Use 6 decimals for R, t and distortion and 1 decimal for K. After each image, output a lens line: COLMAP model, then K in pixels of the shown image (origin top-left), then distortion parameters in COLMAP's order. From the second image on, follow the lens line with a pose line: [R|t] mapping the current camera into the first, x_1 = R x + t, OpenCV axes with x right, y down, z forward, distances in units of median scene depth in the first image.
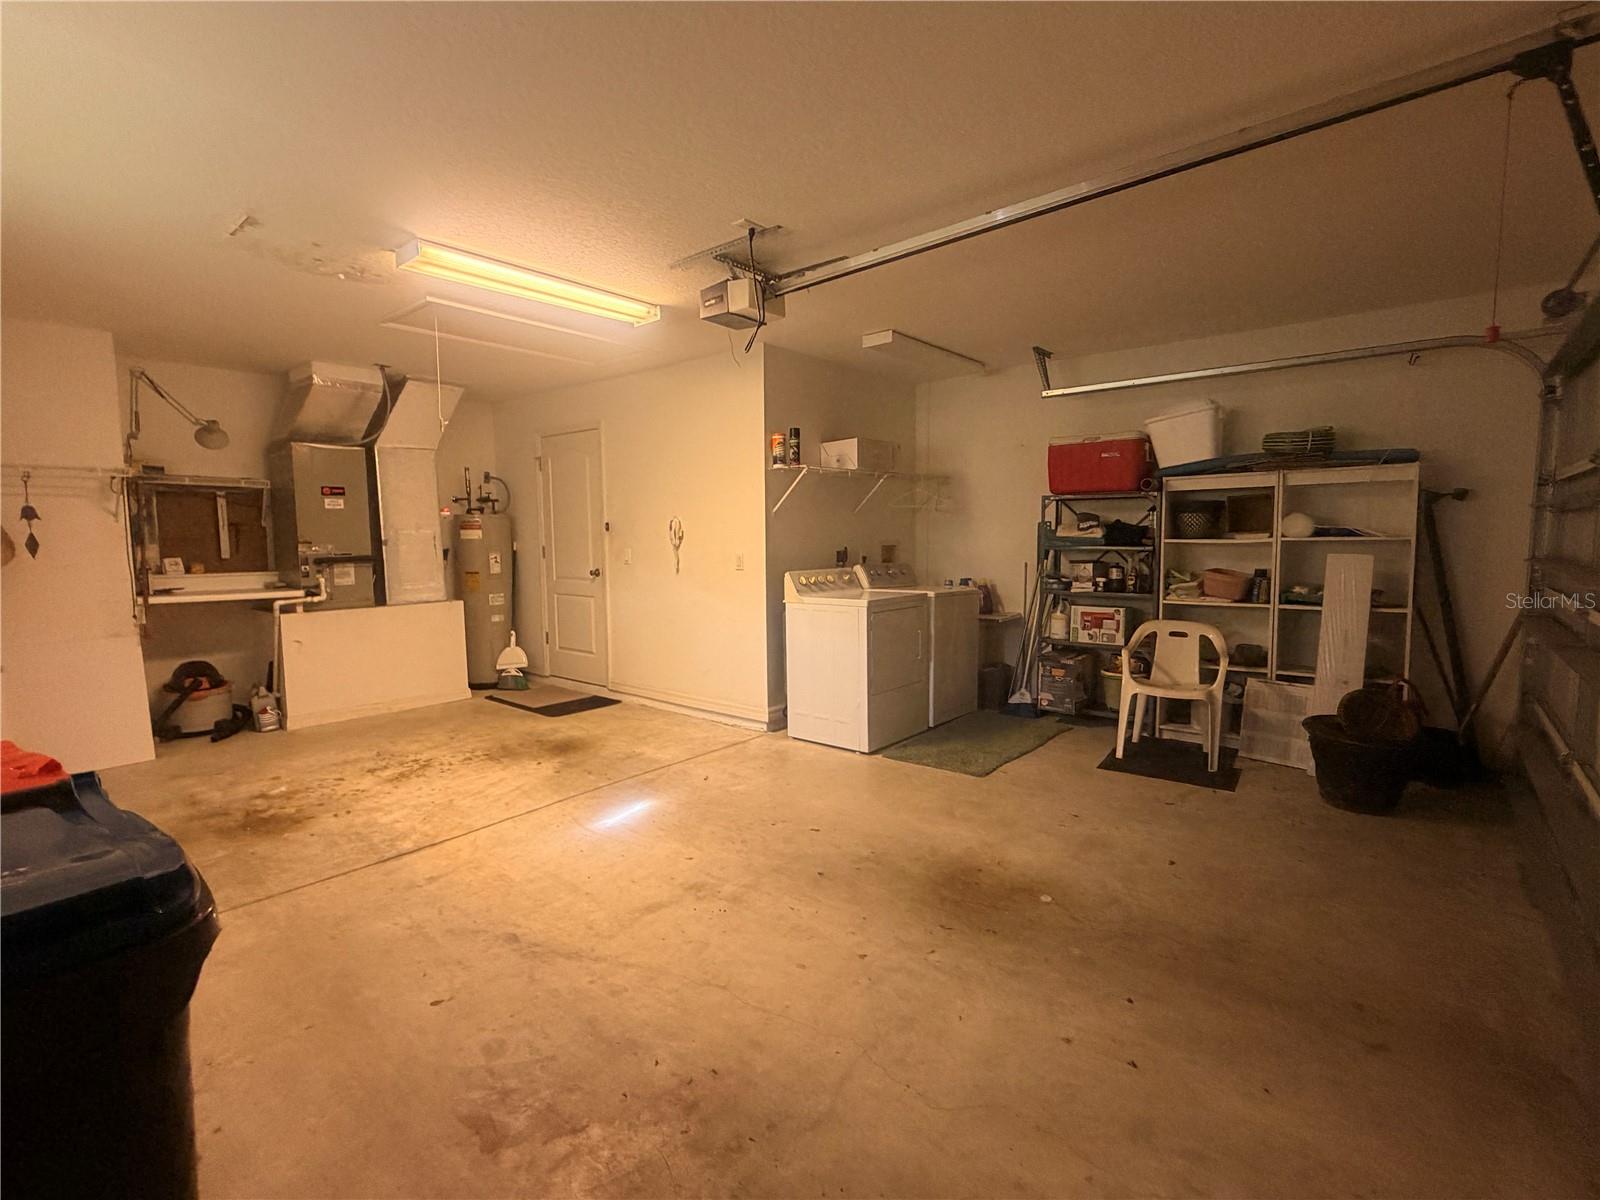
lens RADIAL K [[750.1, 0, 798.7], [0, 750.1, 601.0], [0, 0, 1]] dist [-0.025612, -0.000952]
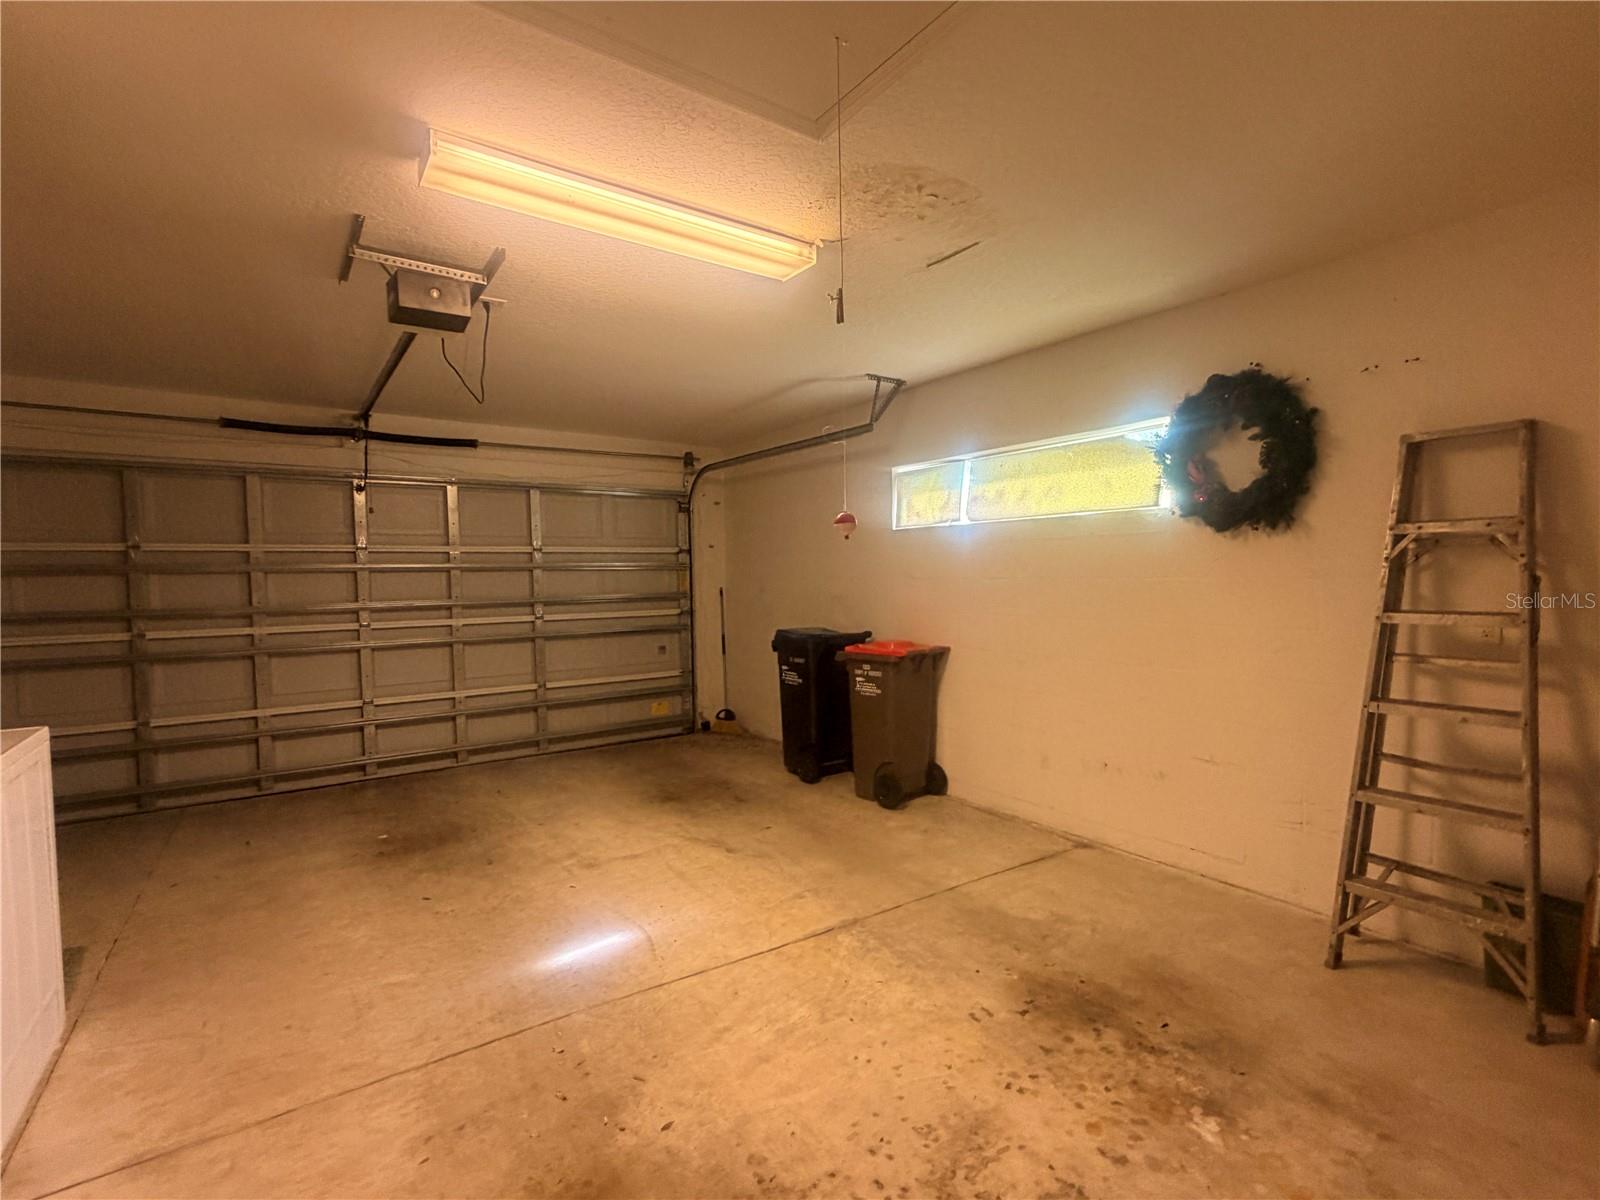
lens RADIAL K [[750.1, 0, 802.6], [0, 750.1, 595.9], [0, 0, 1]] dist [-0.025612, -0.000952]
pose [[-0.963373, 0.006518, 0.268085, -0.640246], [0.039154, 0.992410, 0.116575, -0.151677], [-0.265290, 0.122802, -0.956316, 1.604850]]
